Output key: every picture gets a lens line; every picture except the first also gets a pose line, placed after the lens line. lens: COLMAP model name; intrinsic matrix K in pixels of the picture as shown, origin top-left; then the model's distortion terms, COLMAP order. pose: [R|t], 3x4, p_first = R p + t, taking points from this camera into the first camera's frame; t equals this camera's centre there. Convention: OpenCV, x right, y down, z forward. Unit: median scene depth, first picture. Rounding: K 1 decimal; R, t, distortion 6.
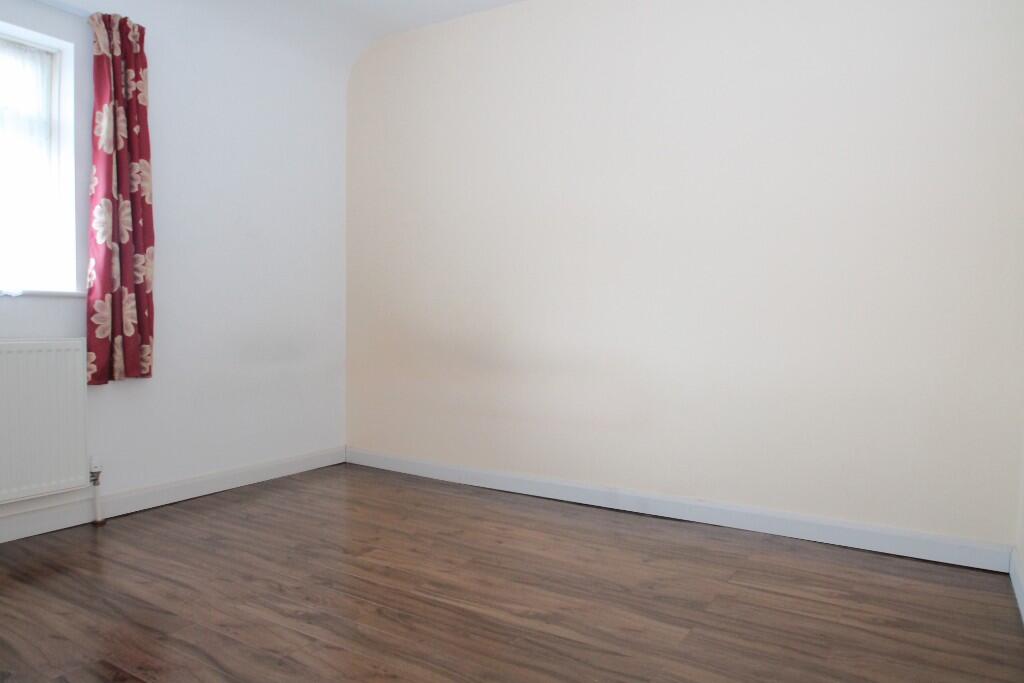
lens RADIAL K [[684.1, 0, 512.0], [0, 684.1, 341.5], [0, 0, 1]] dist [0.001357, 0.001274]
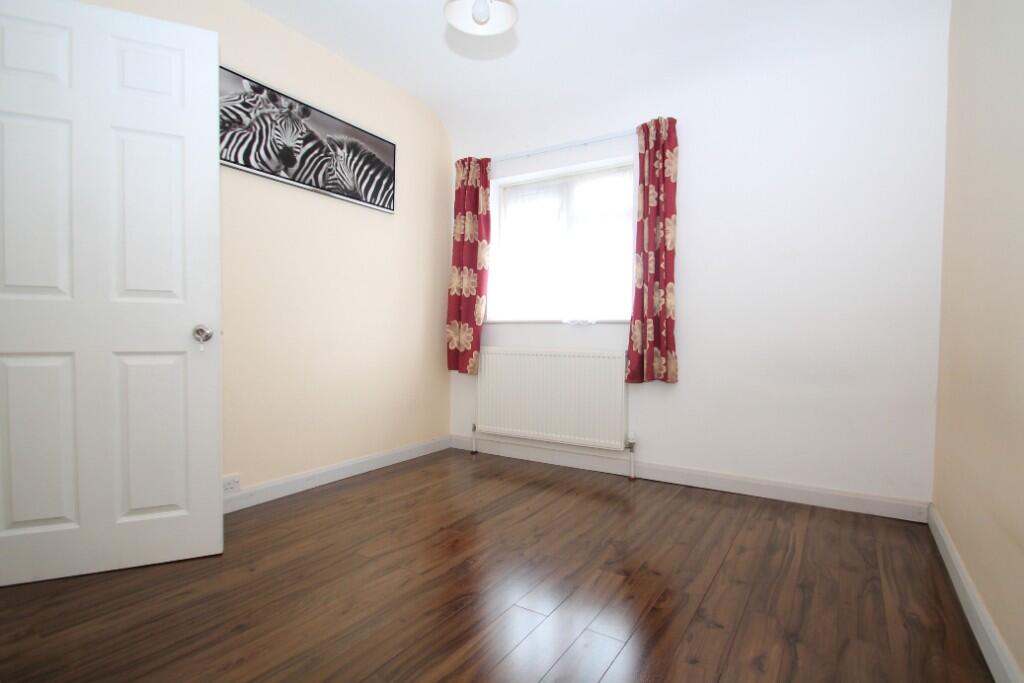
lens RADIAL K [[482.3, 0, 514.5], [0, 482.3, 347.3], [0, 0, 1]] dist [-0.000932, -0.000150]
pose [[0.033828, 0.018768, -0.999251, 0.407695], [-0.047555, 0.998721, 0.017148, -0.017753], [0.998296, 0.046940, 0.034677, 0.713430]]
